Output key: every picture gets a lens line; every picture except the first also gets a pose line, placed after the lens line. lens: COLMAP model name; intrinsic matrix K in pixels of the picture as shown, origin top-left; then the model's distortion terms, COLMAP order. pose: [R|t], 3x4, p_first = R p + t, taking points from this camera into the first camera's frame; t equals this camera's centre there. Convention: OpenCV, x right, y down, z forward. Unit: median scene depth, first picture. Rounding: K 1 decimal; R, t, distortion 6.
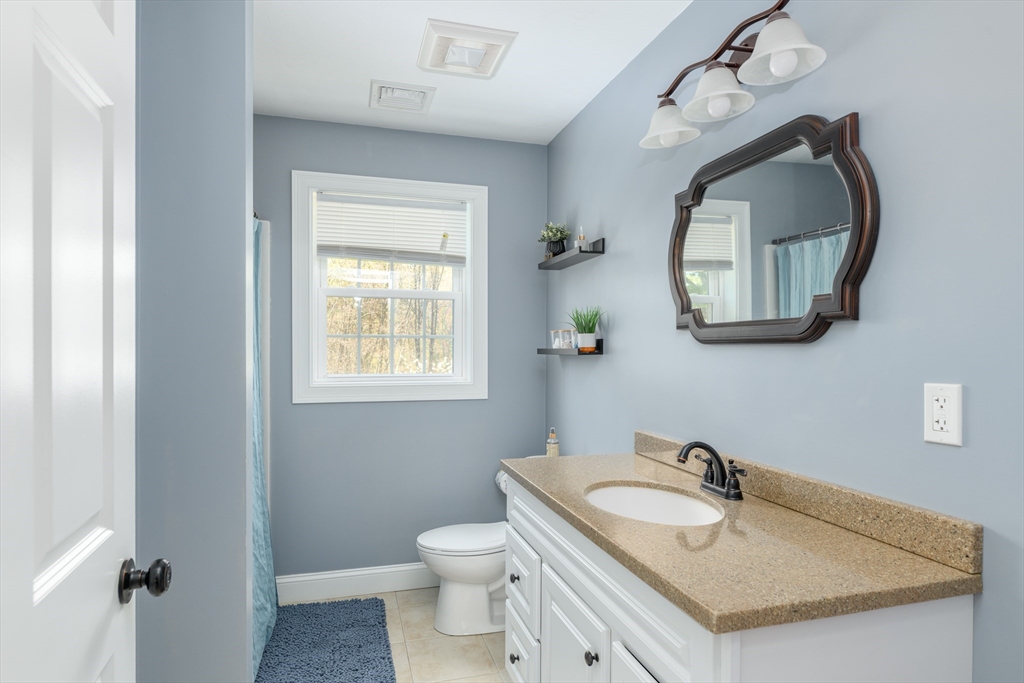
lens RADIAL K [[605.5, 0, 512.0], [0, 605.5, 341.5], [0, 0, 1]] dist [-0.000044, -0.000470]
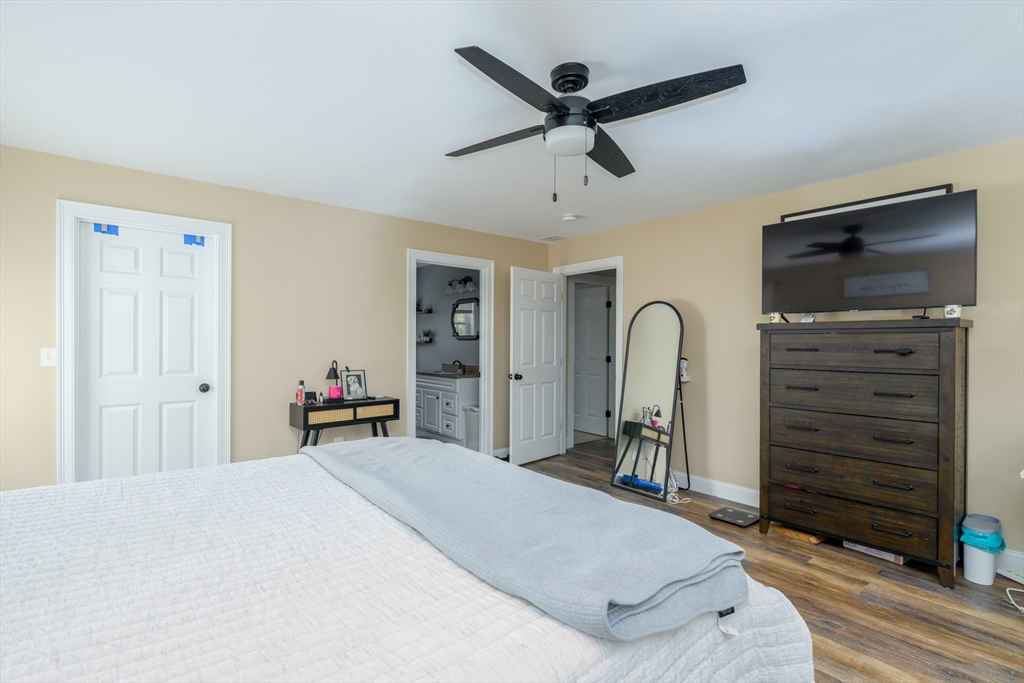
lens RADIAL K [[482.2, 0, 512.0], [0, 482.2, 341.5], [0, 0, 1]] dist [0.000238, 0.000009]
pose [[0.927764, -0.000238, 0.373167, -0.661992], [-0.002349, 0.999976, 0.006478, -0.007794], [-0.373160, -0.006887, 0.927742, -2.513821]]
